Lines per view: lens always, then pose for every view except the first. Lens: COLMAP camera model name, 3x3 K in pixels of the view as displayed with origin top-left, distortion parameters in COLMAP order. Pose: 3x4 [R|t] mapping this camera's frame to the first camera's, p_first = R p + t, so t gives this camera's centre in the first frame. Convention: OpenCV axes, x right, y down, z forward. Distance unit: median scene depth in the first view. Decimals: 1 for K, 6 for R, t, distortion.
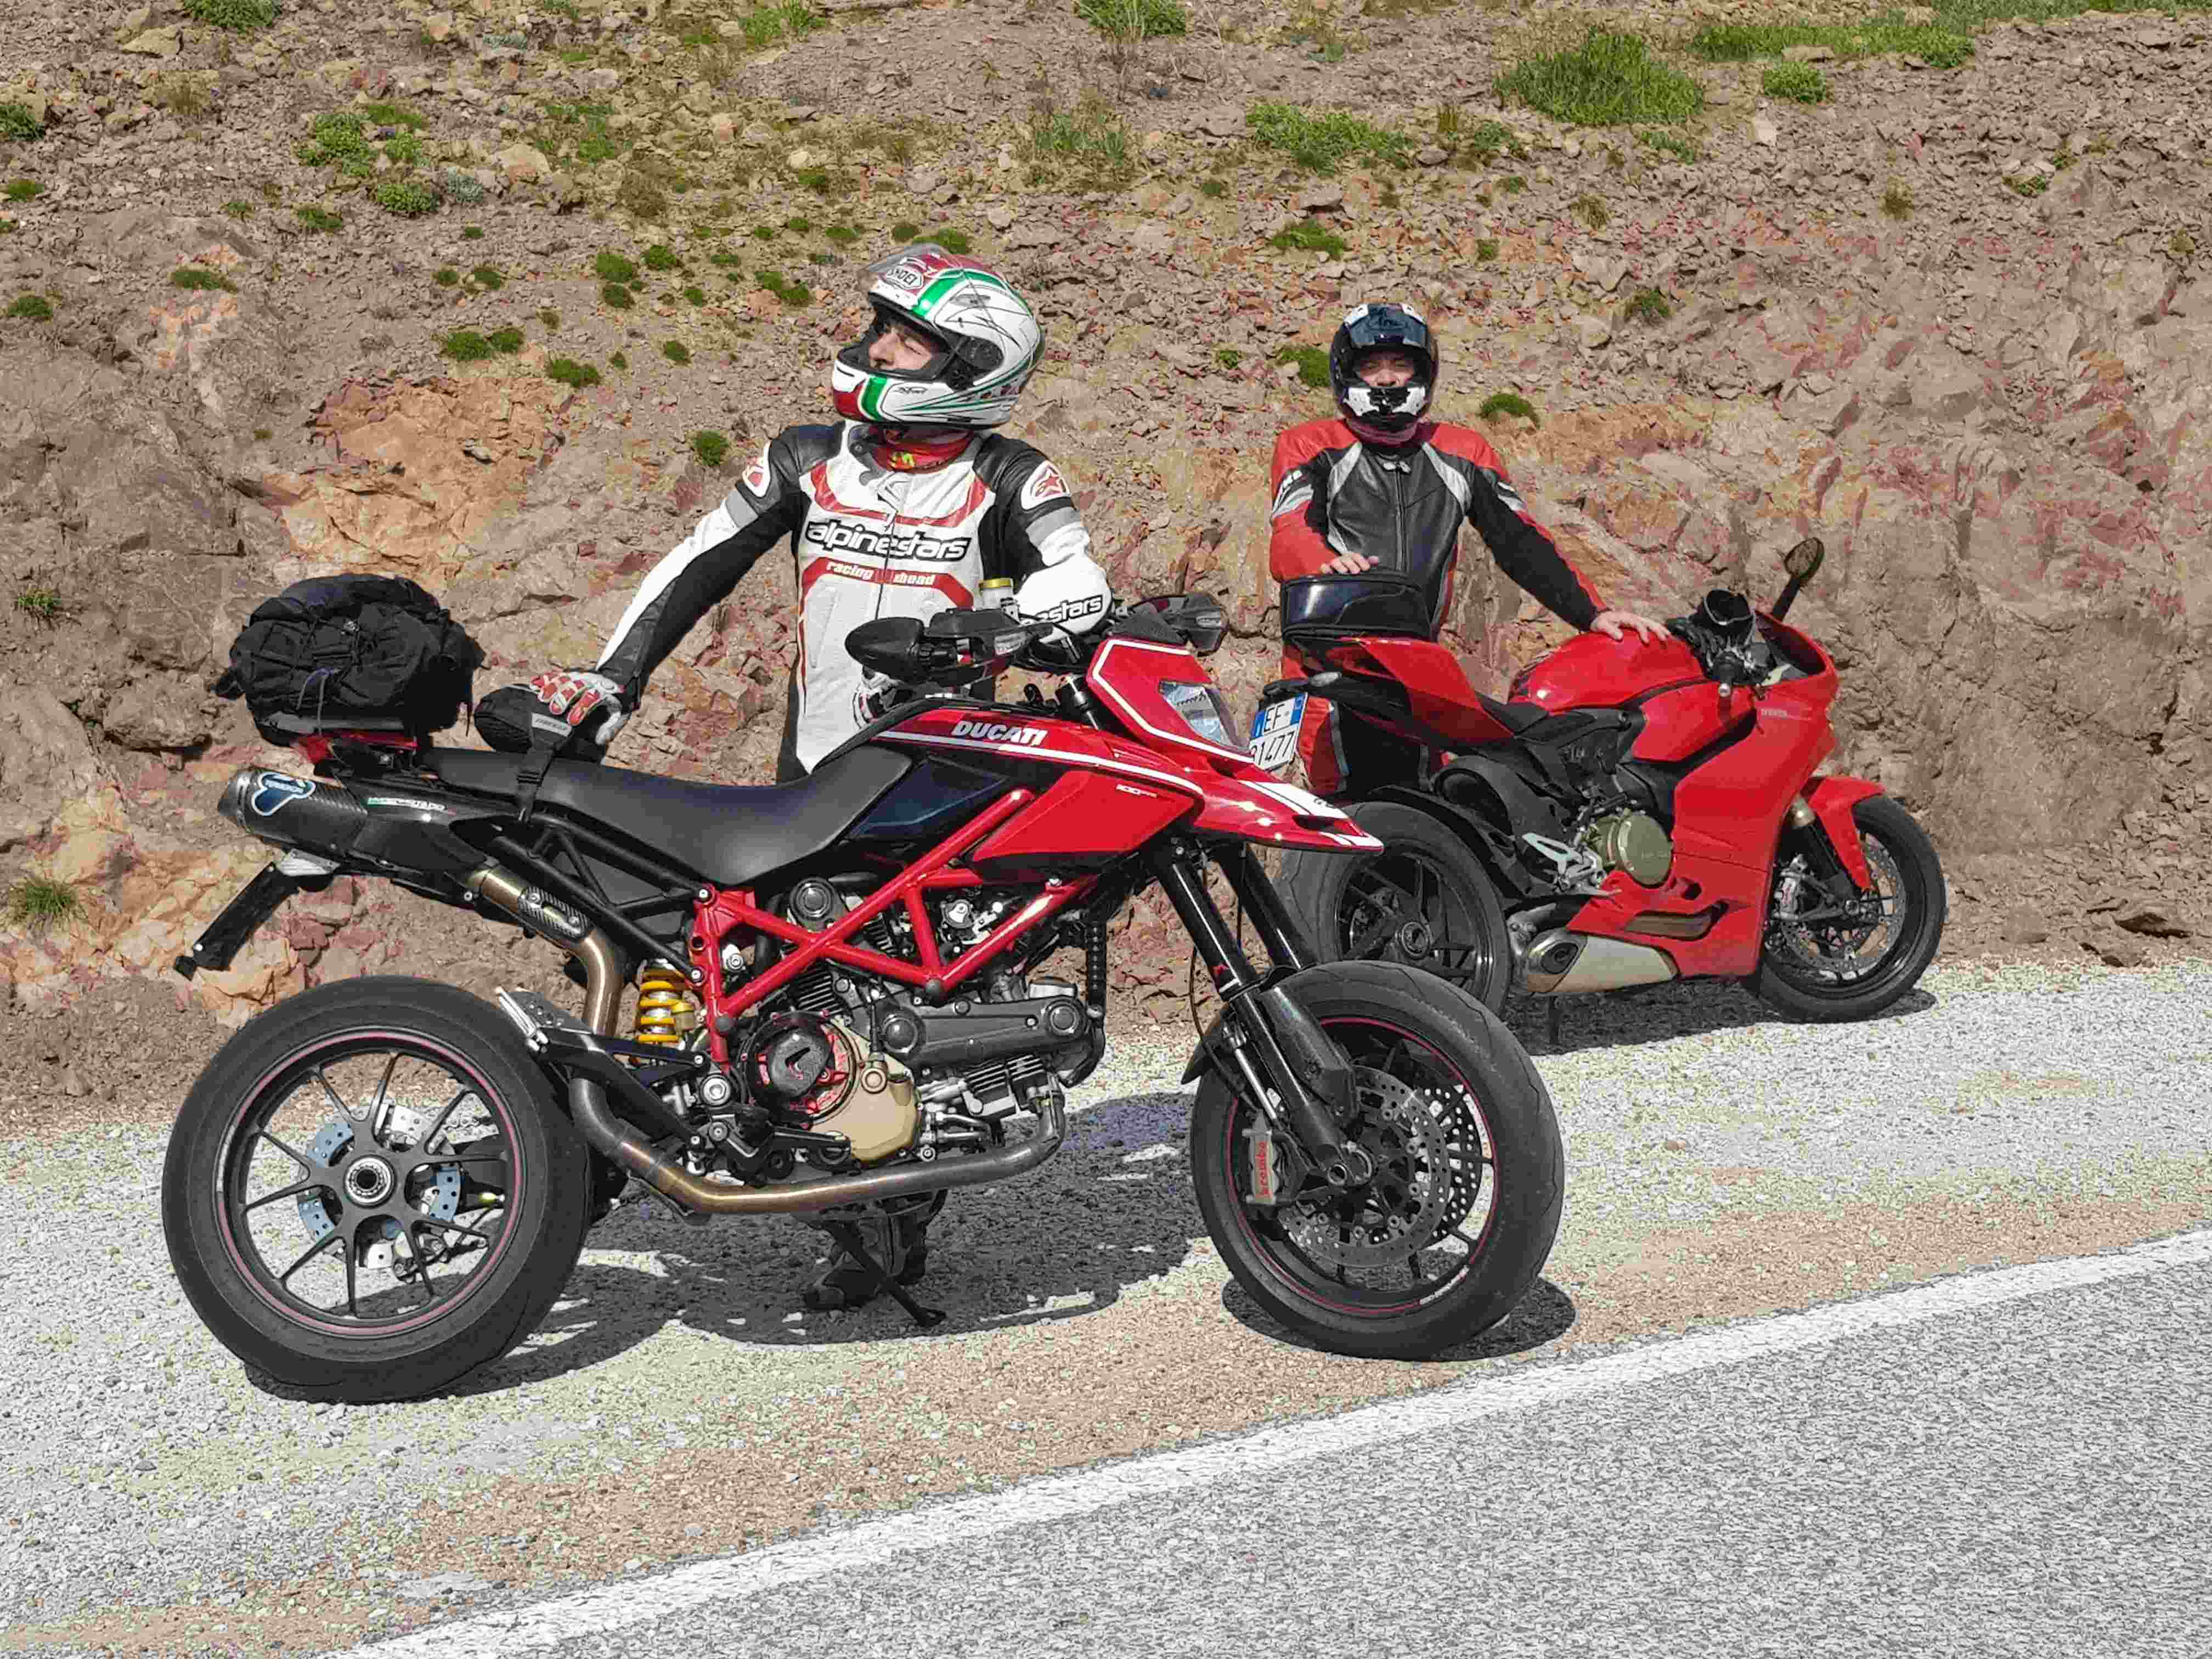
lens RADIAL K [[3576.3, 0, 1106.0], [0, 3576.3, 829.5], [0, 0, 1]] dist [0.151115, -0.173751]
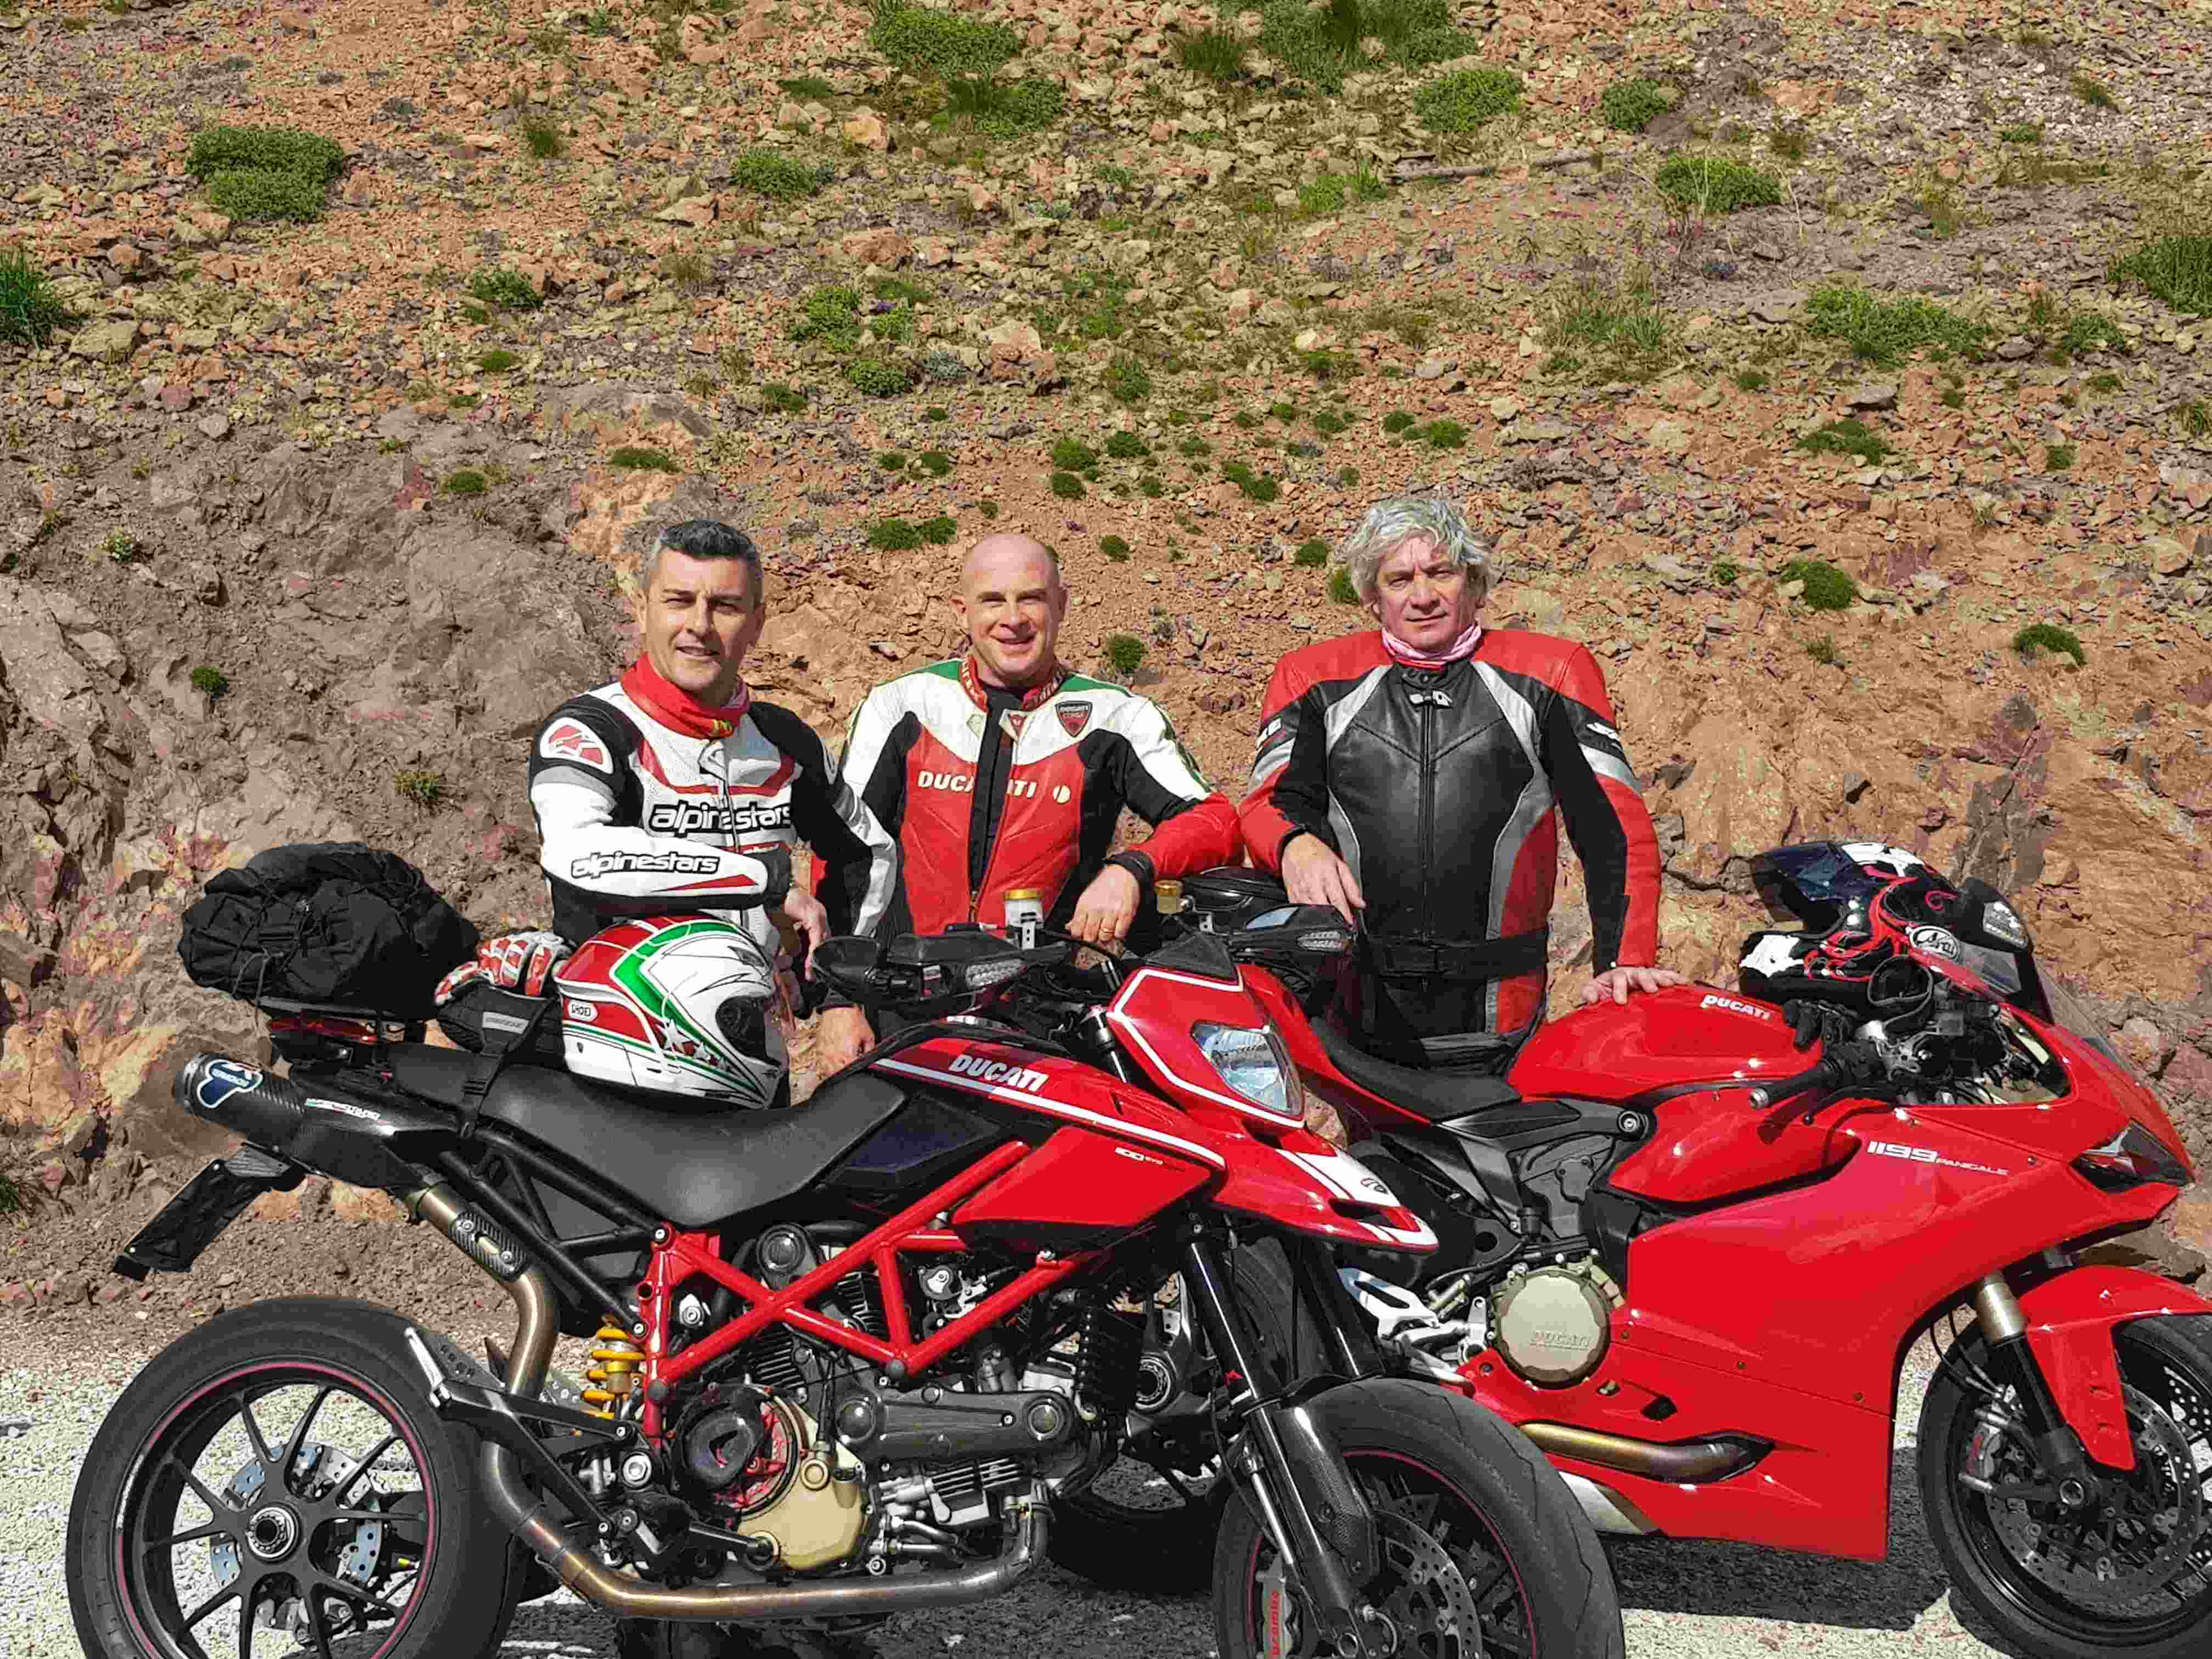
lens RADIAL K [[3576.3, 0, 1106.0], [0, 3576.3, 829.5], [0, 0, 1]] dist [0.151115, -0.173751]
pose [[0.970034, 0.056146, -0.236391, 0.102172], [-0.064373, 0.997554, -0.027225, -0.033479], [0.234284, 0.041627, 0.971276, 0.093432]]
